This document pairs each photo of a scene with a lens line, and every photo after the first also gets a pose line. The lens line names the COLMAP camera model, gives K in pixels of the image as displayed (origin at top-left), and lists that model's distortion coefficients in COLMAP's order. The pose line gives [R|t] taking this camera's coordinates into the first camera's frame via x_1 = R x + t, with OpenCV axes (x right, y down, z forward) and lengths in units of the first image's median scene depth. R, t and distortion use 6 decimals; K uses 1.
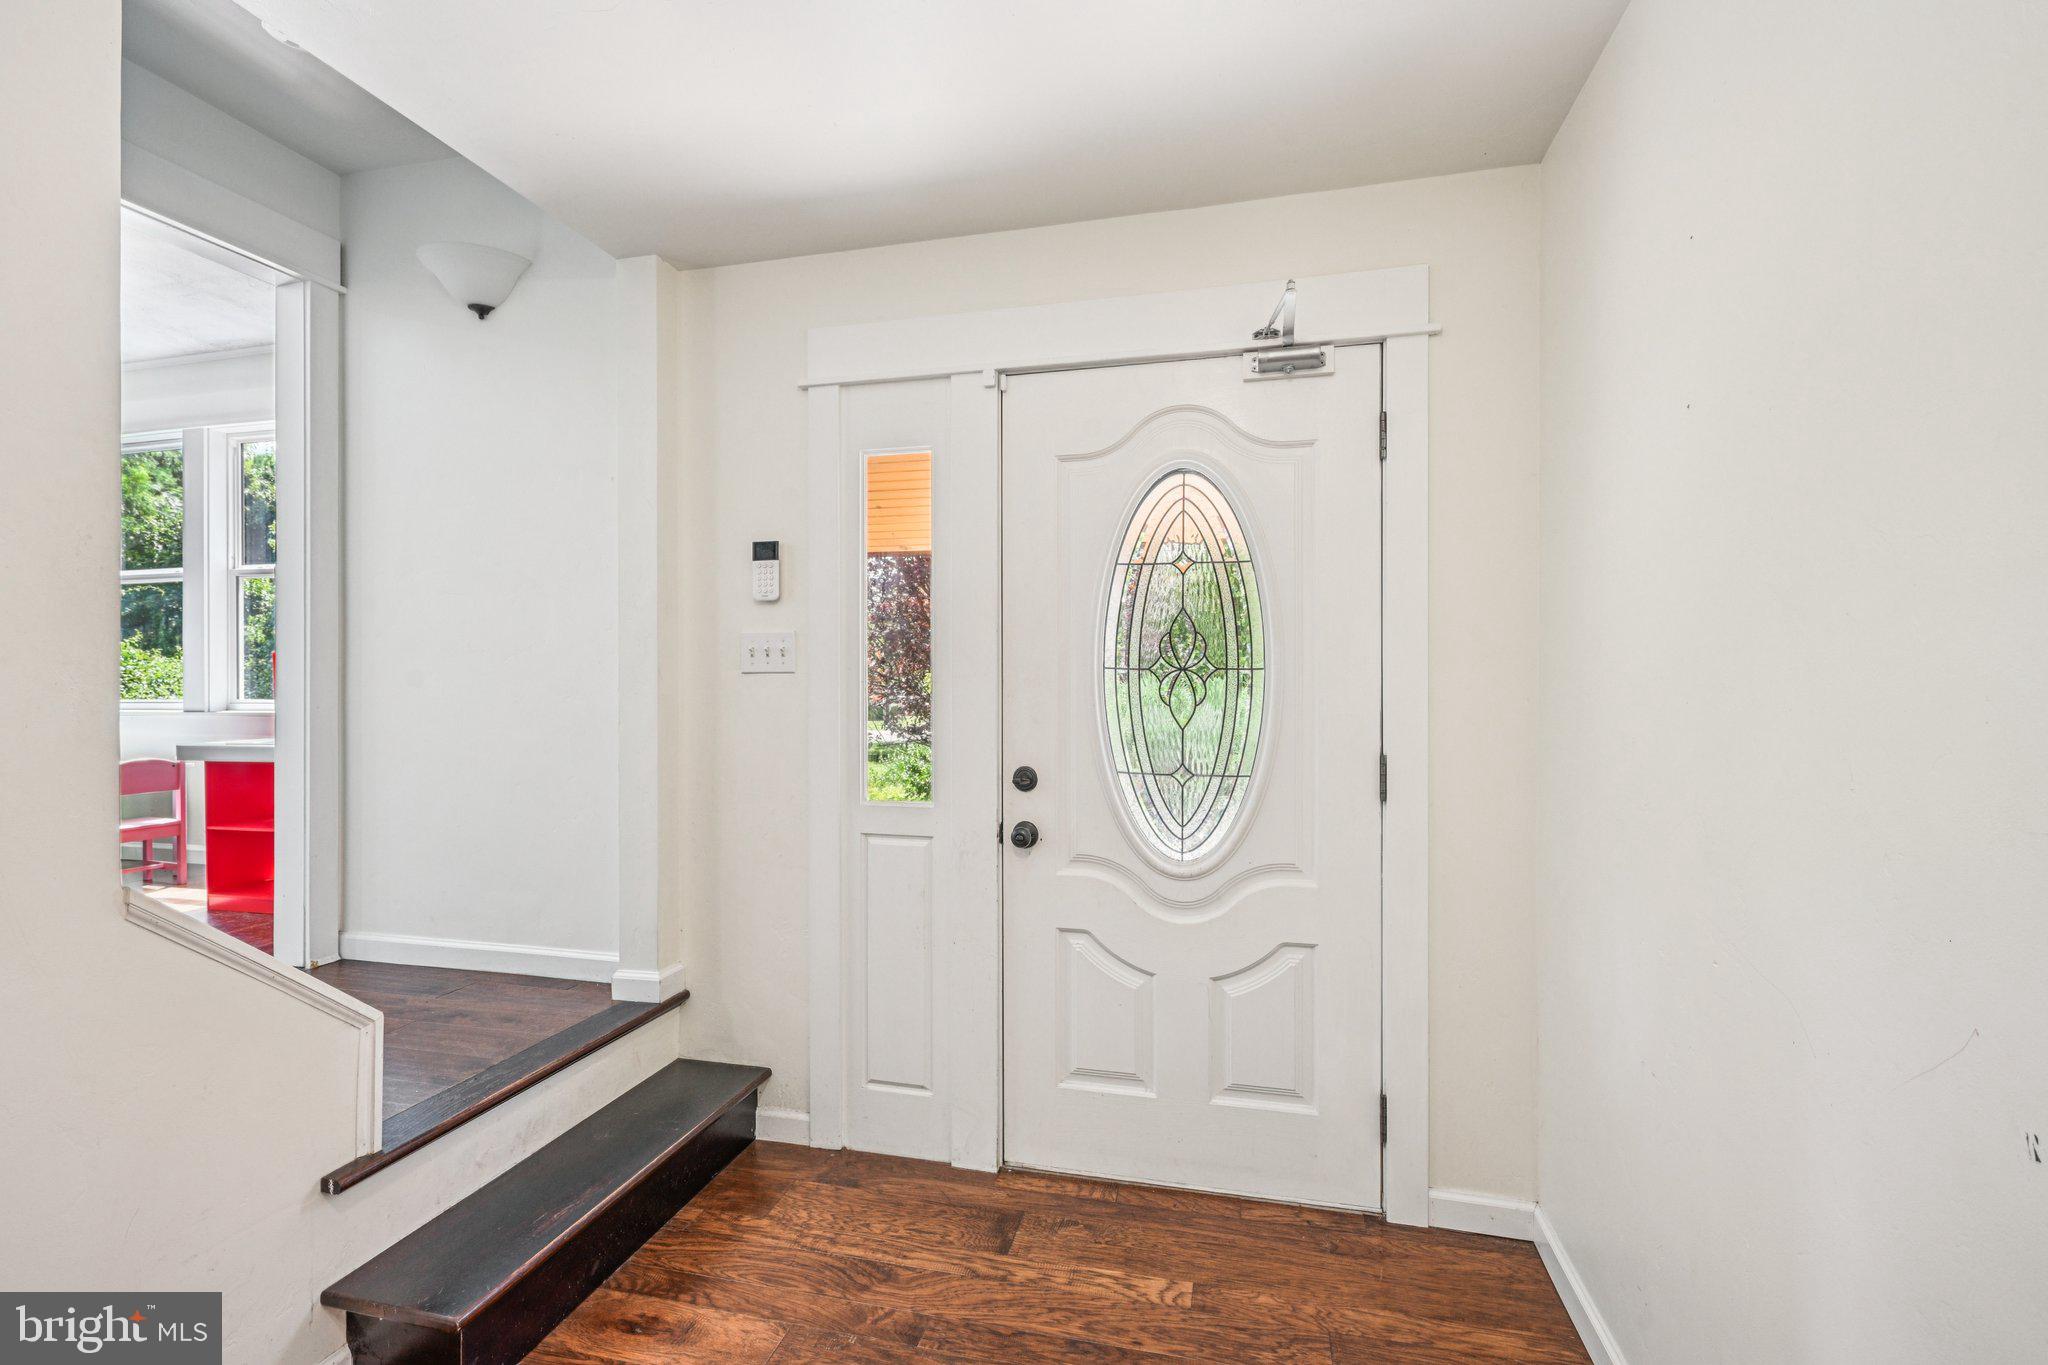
lens RADIAL K [[924.8, 0, 1013.1], [0, 924.8, 686.3], [0, 0, 1]] dist [-0.000824, 0.000302]
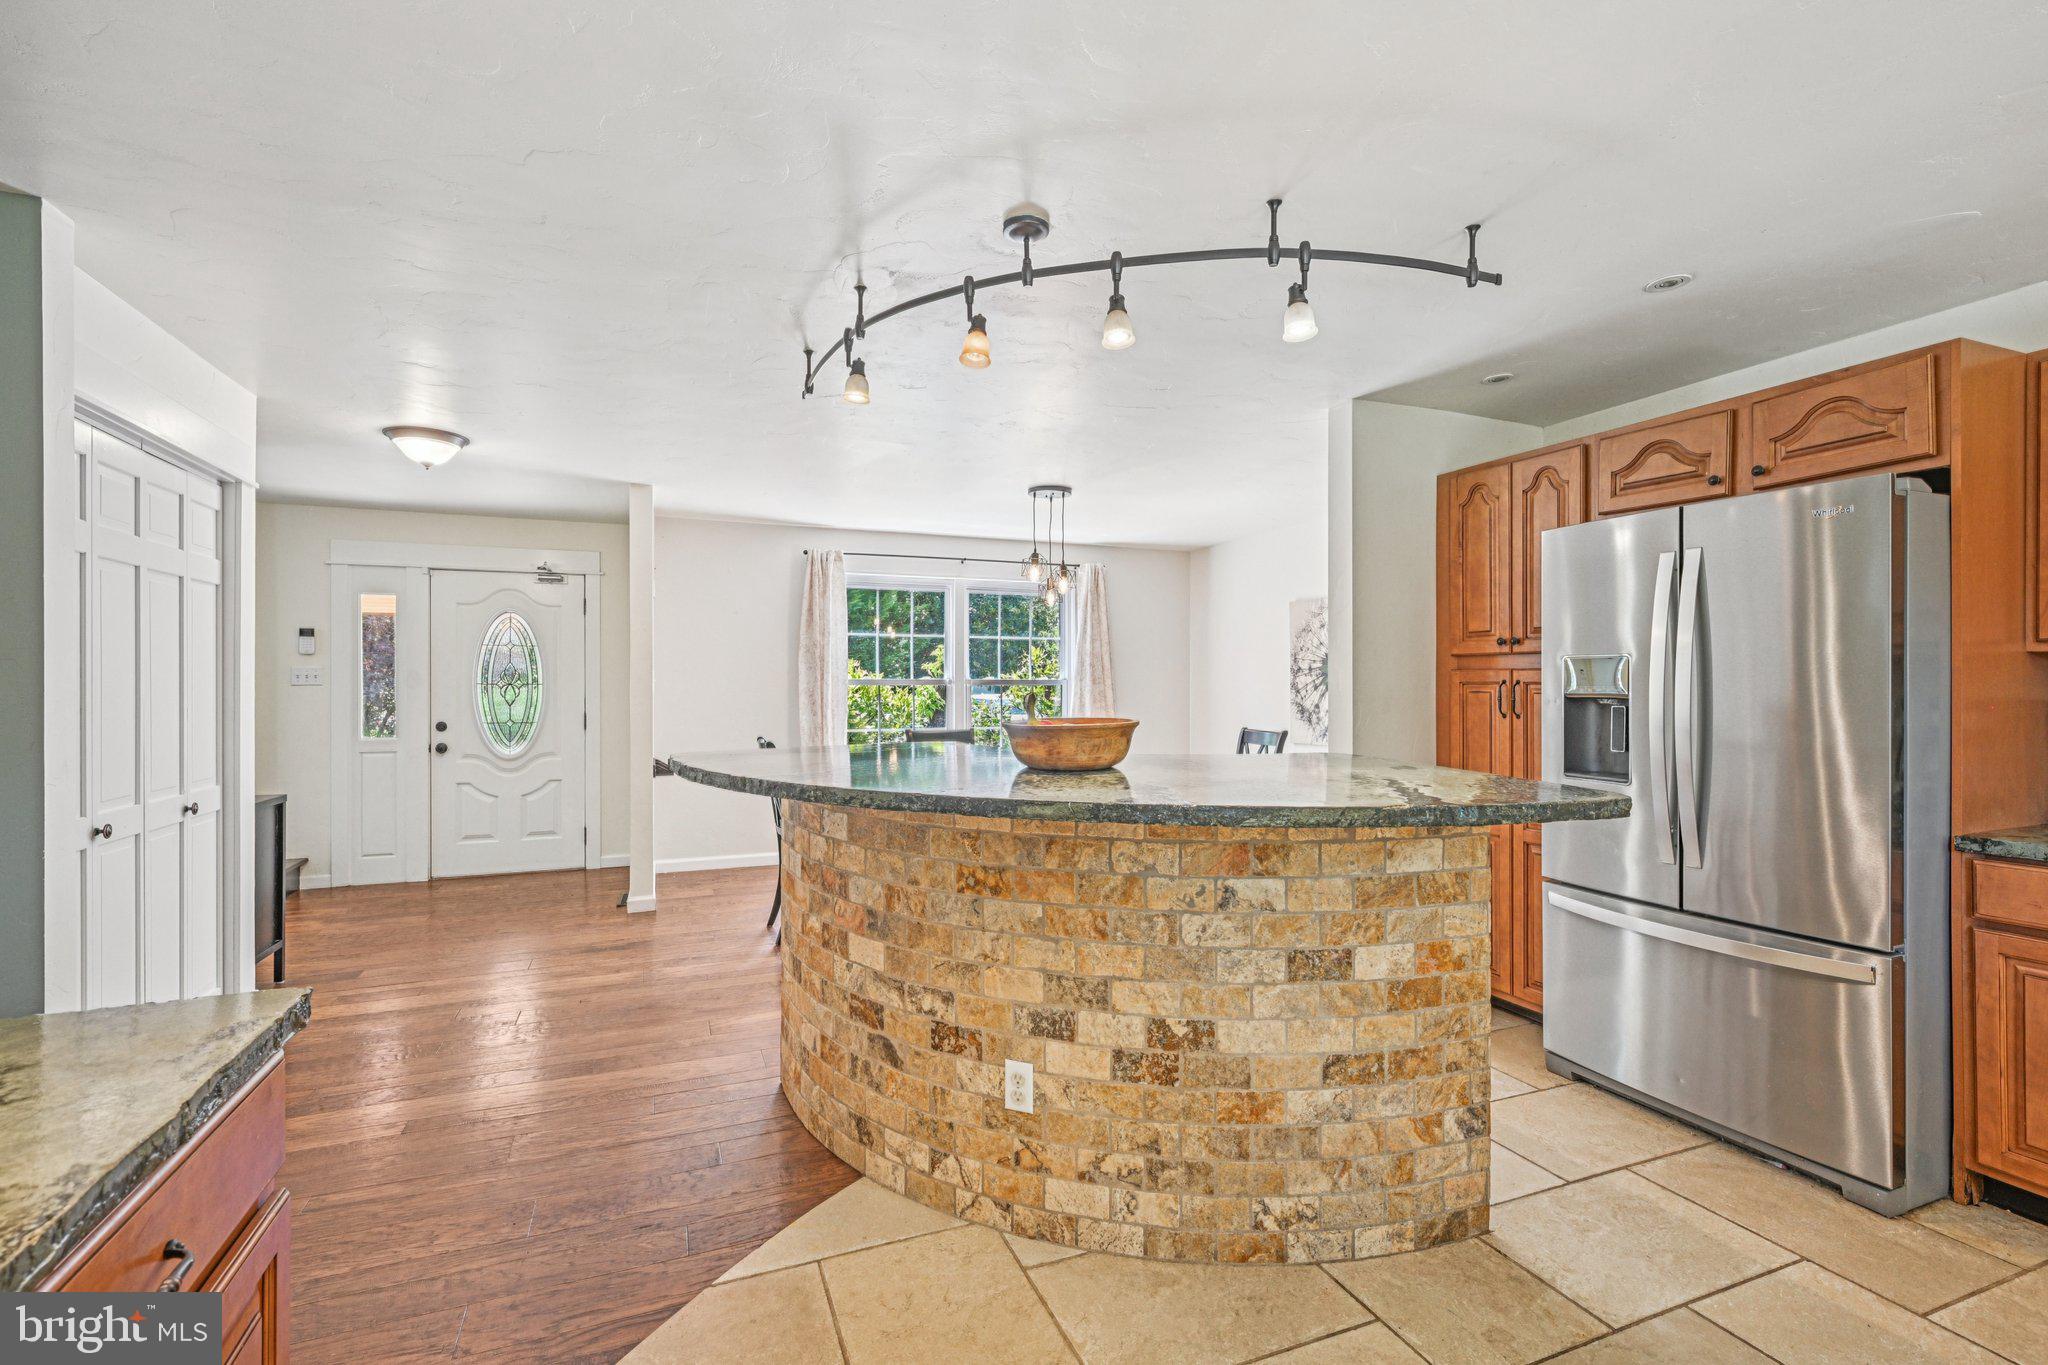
lens RADIAL K [[924.8, 0, 1032.0], [0, 924.8, 681.3], [0, 0, 1]] dist [-0.000824, 0.000302]
pose [[0.798103, 0.000931, 0.602521, -0.225867], [0.003477, 0.999975, -0.006150, -0.004711], [-0.602511, 0.007003, 0.798079, -2.054593]]
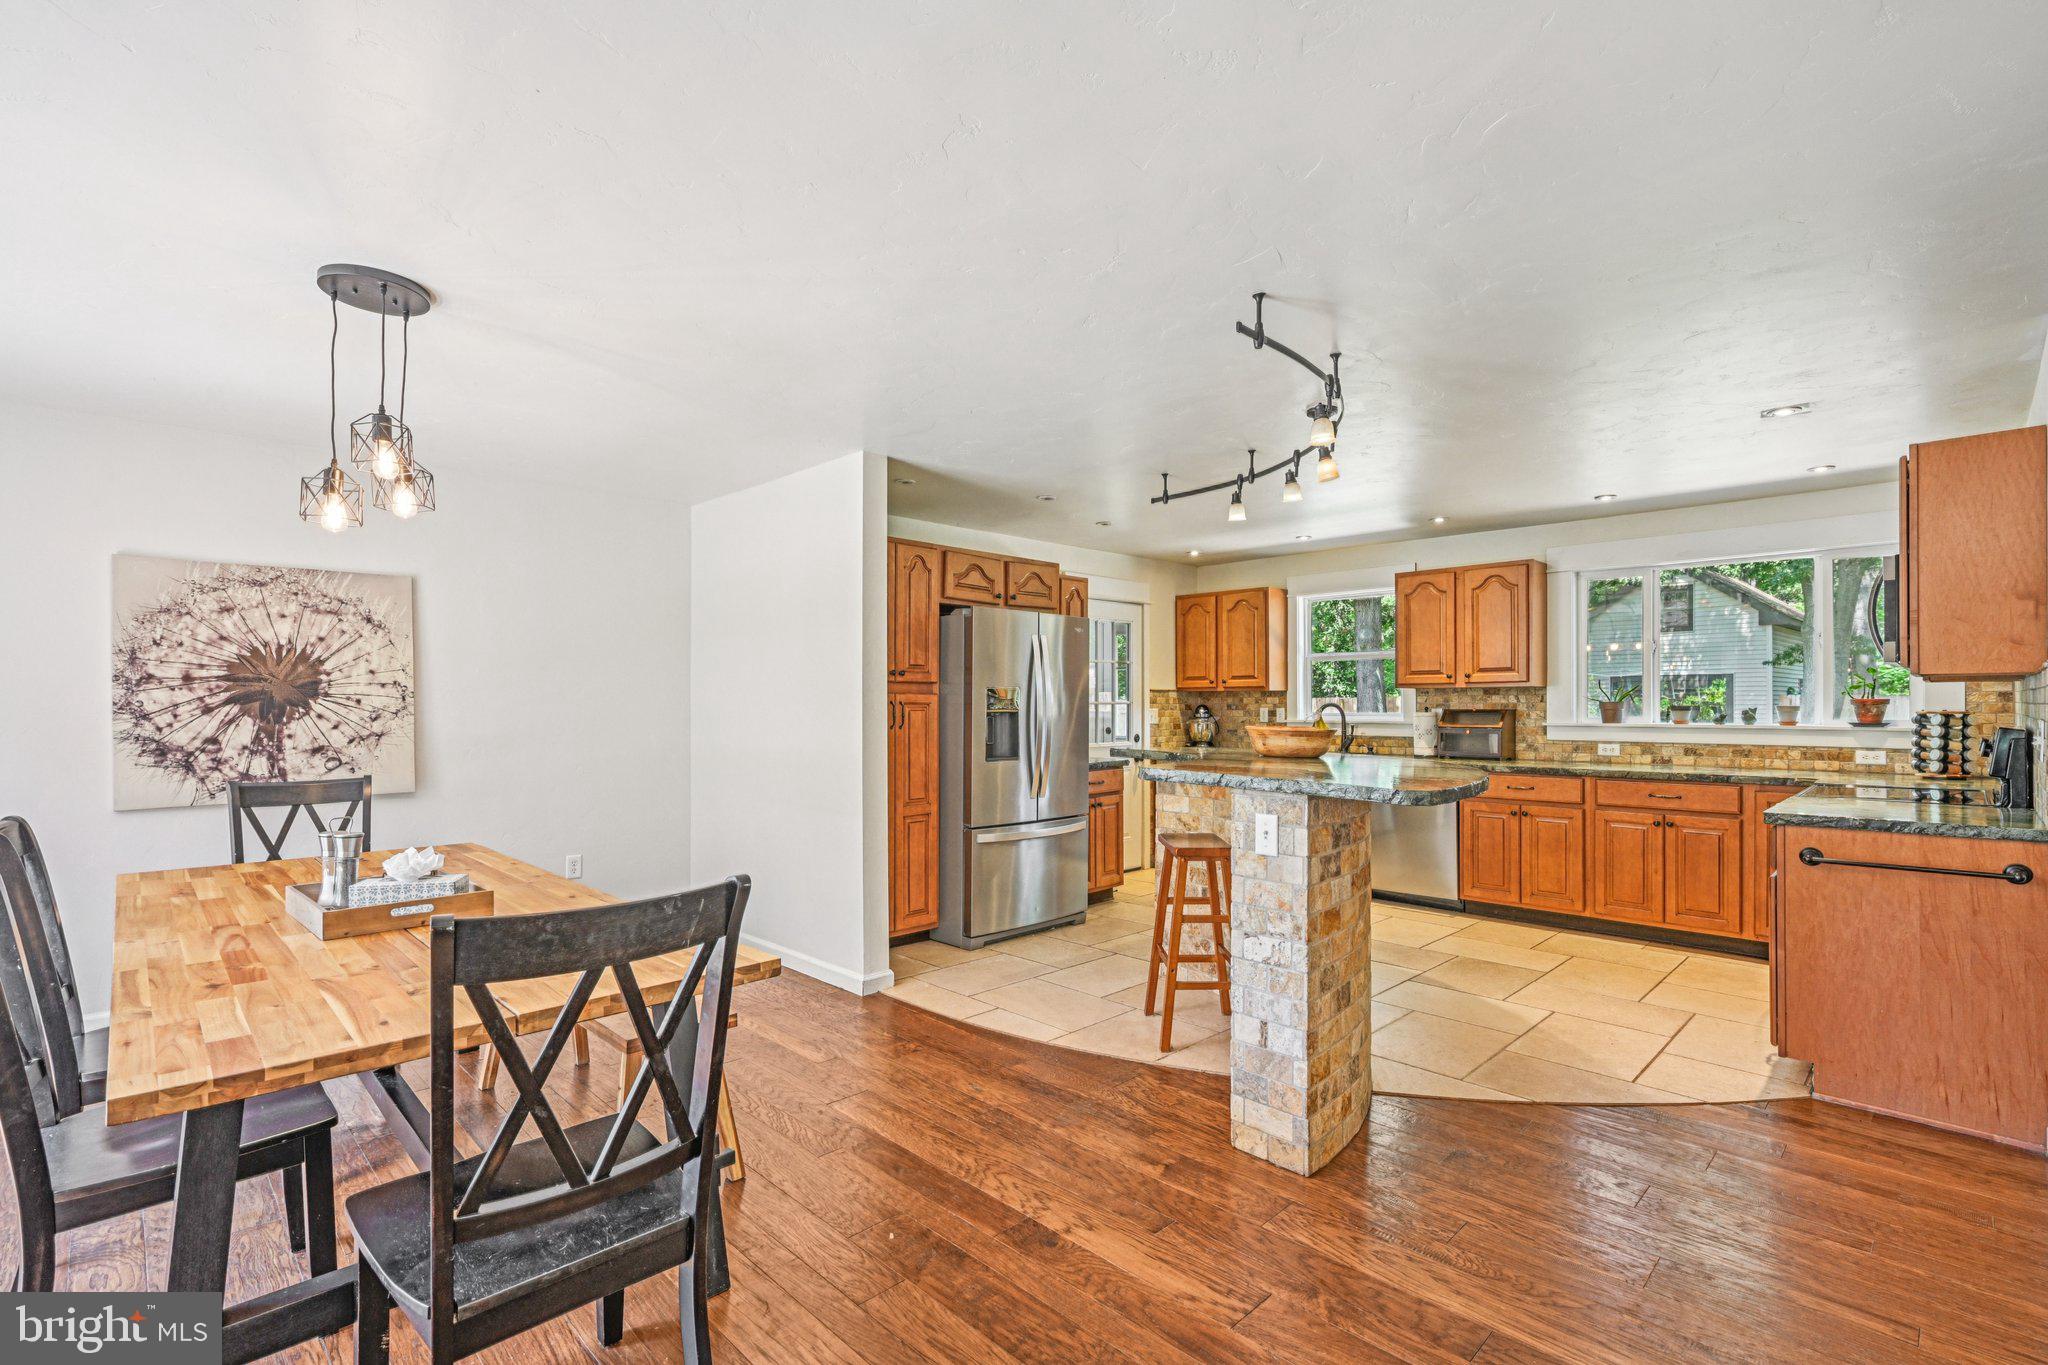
lens RADIAL K [[924.8, 0, 1007.0], [0, 924.8, 703.3], [0, 0, 1]] dist [-0.000824, 0.000302]
pose [[-0.852305, 0.000299, 0.523045, 0.002981], [0.002170, 0.999993, 0.002964, -0.013879], [-0.523040, 0.003662, -0.852300, 0.293991]]
